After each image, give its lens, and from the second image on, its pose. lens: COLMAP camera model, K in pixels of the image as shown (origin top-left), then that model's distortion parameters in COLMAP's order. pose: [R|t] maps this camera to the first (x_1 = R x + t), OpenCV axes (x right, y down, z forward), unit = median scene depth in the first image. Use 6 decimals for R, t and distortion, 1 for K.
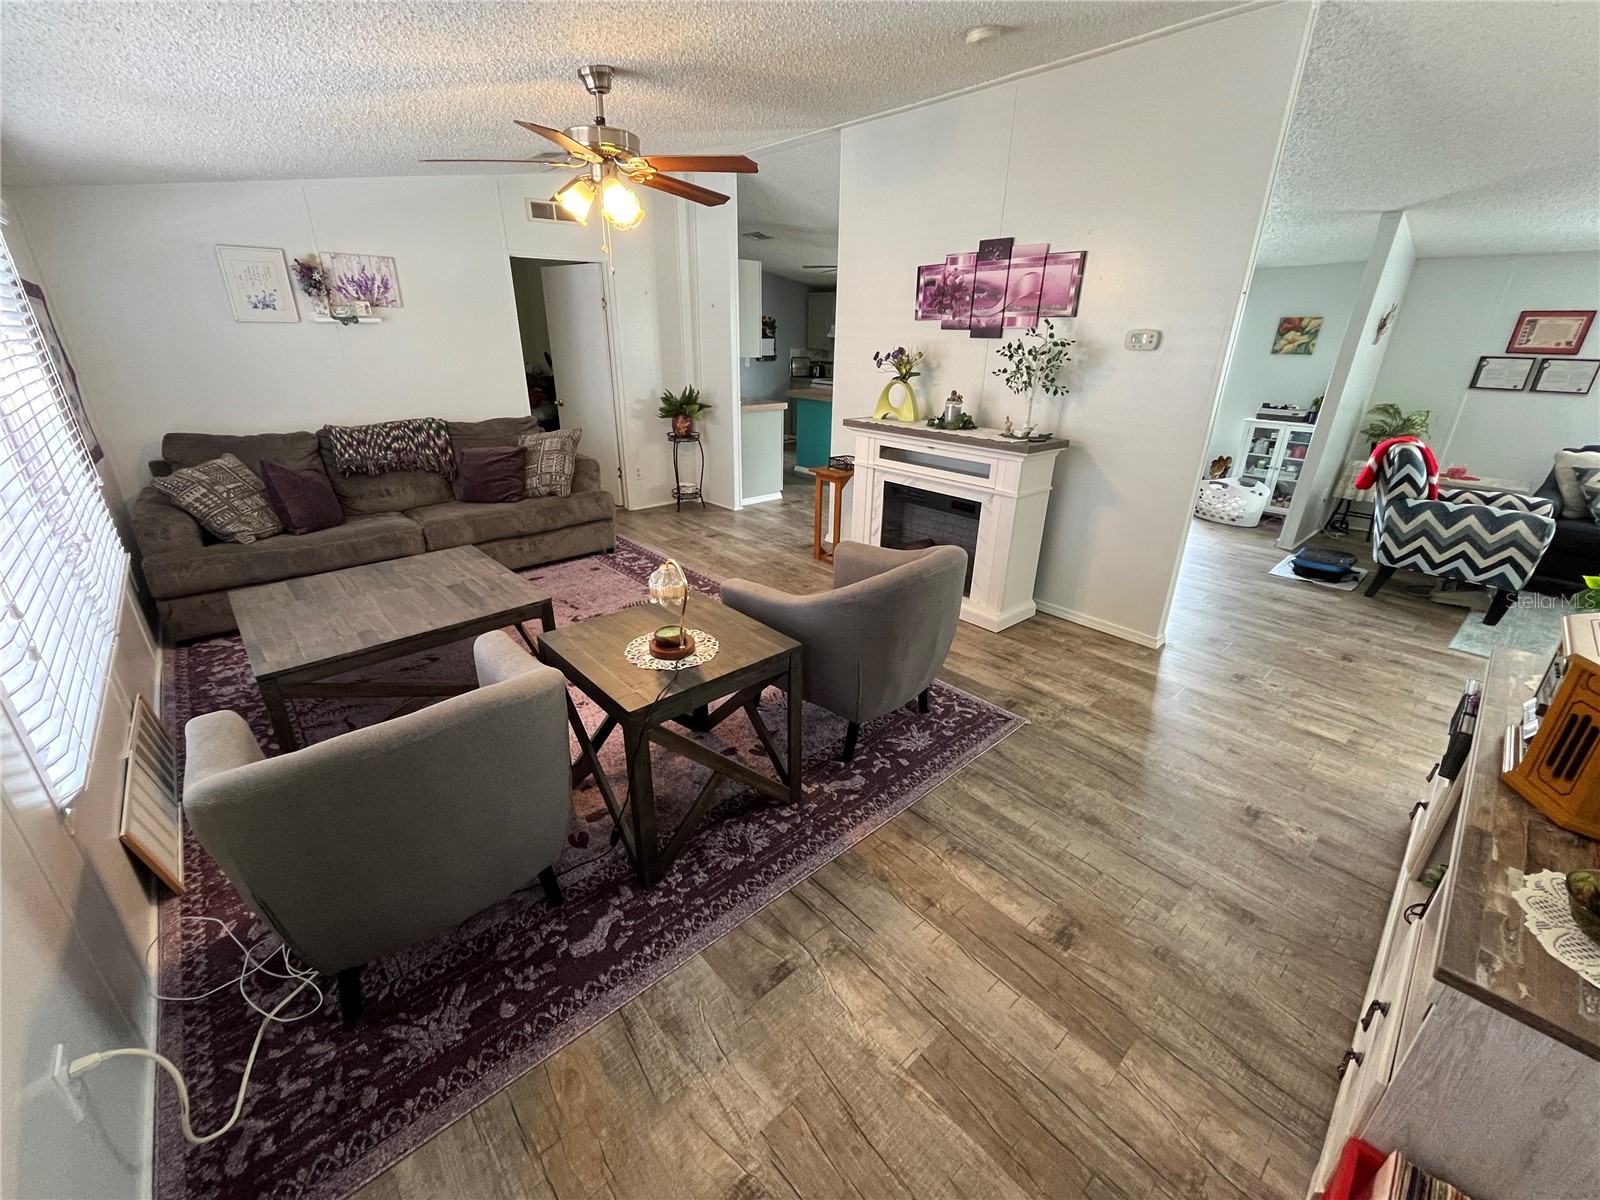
lens RADIAL K [[637.4, 0, 822.4], [0, 637.4, 589.6], [0, 0, 1]] dist [-0.000453, -0.000186]
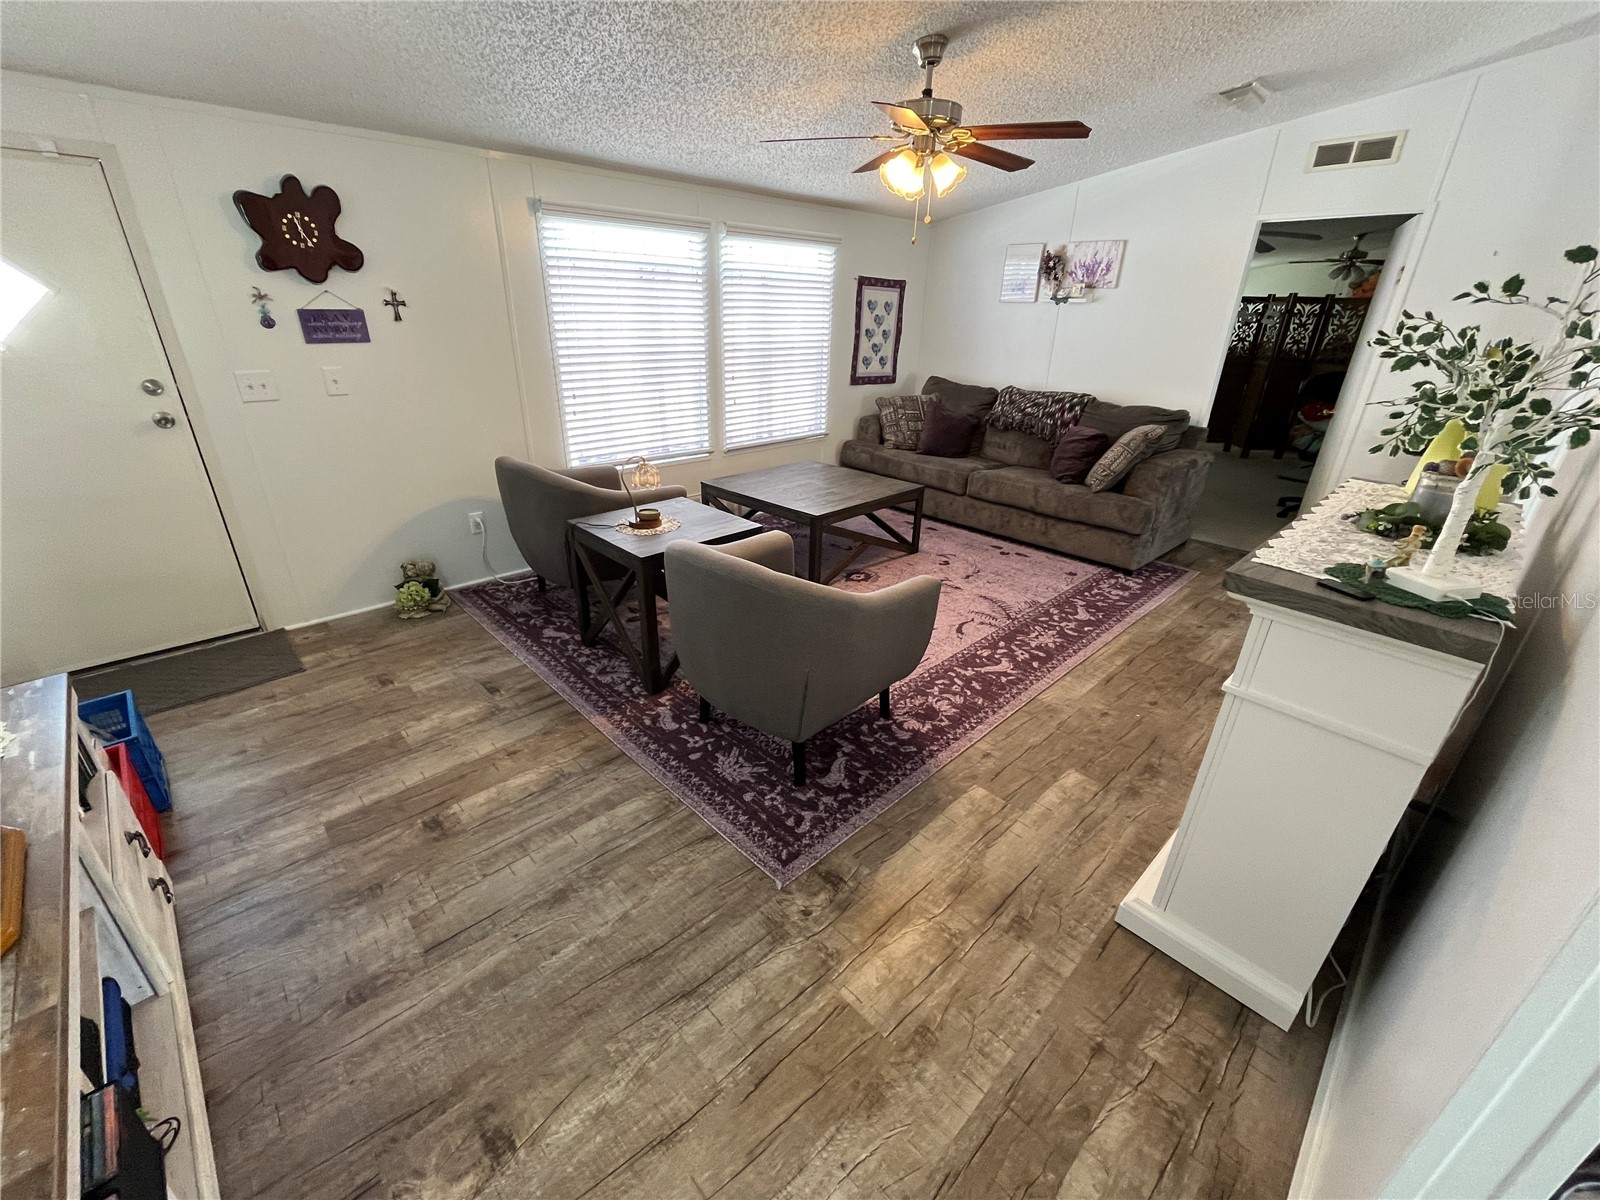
lens RADIAL K [[669.6, 0, 793.8], [0, 669.6, 599.0], [0, 0, 1]] dist [-0.003946, -0.000248]
pose [[0.017190, 0.390096, -0.920614, 0.881104], [-0.394846, 0.848562, 0.352192, -0.304384], [0.918587, 0.357446, 0.168614, 0.830324]]
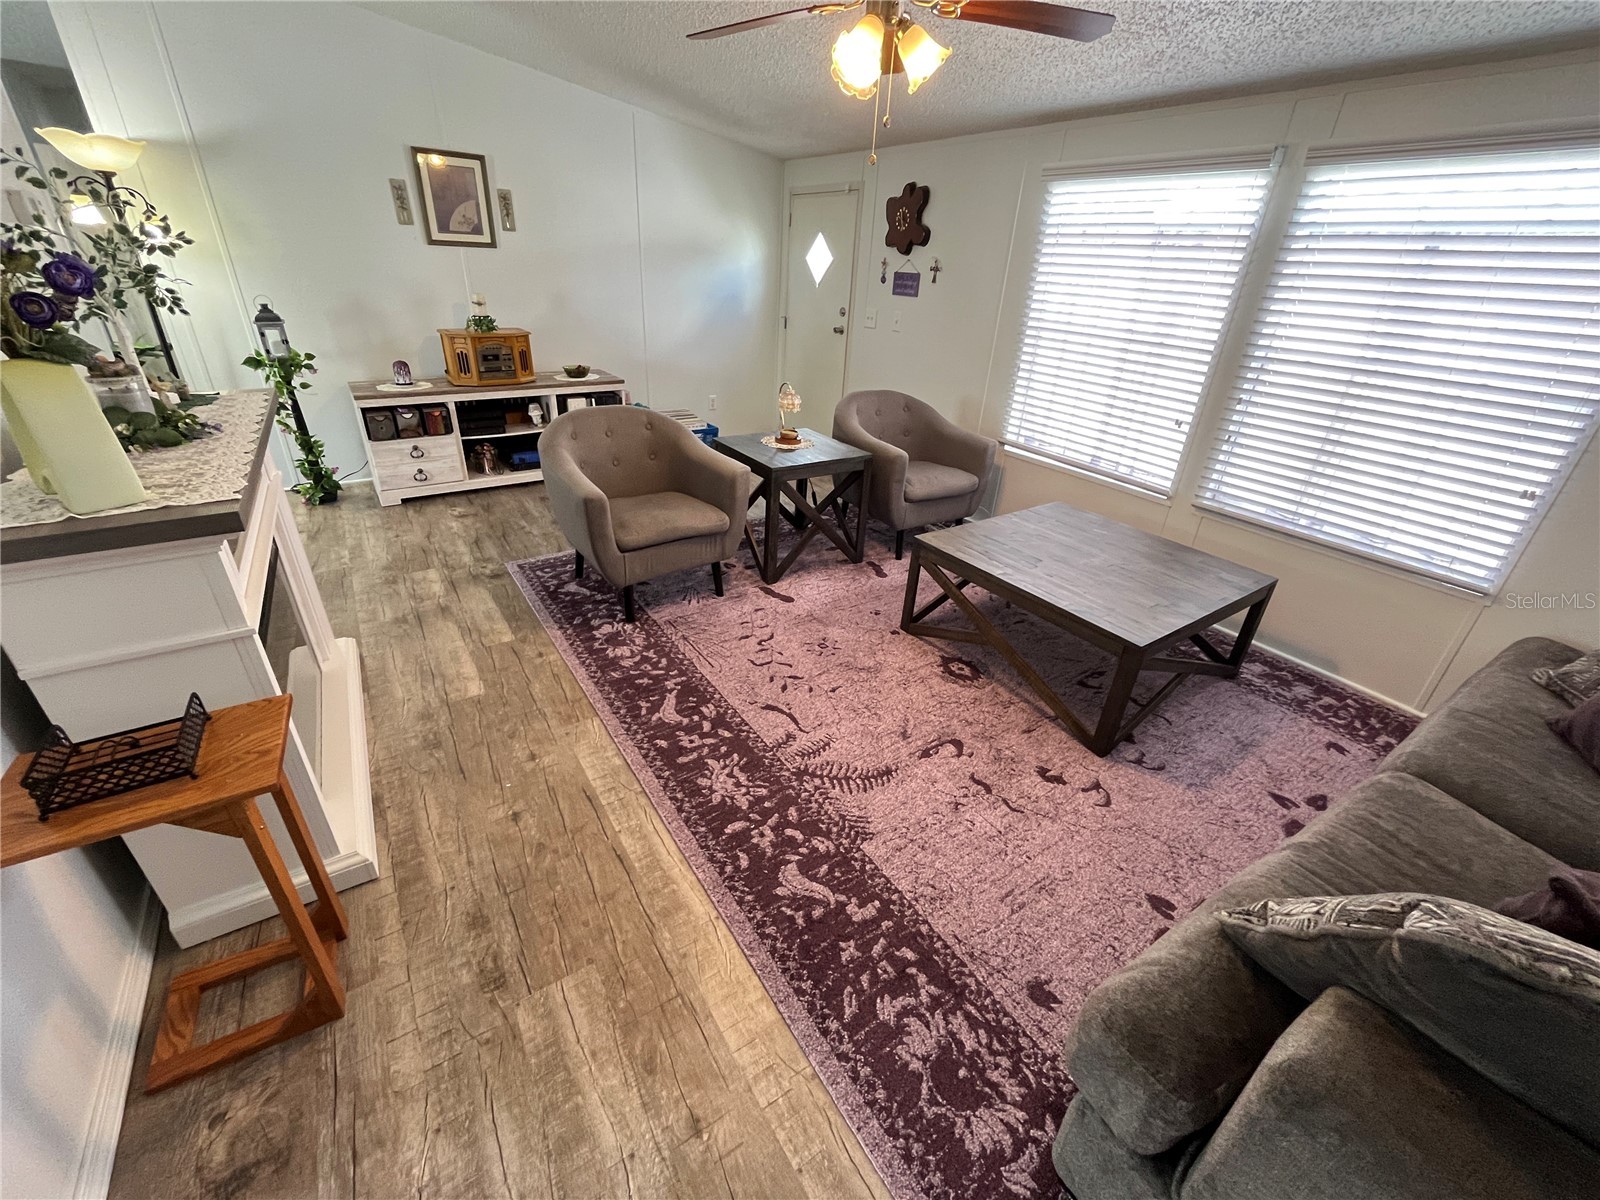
lens RADIAL K [[669.6, 0, 793.8], [0, 669.6, 599.0], [0, 0, 1]] dist [-0.003946, -0.000248]
pose [[-0.980970, -0.136704, 0.137879, -0.419946], [0.014083, 0.658158, 0.752748, -0.734797], [-0.193650, 0.740365, -0.643708, 1.852698]]
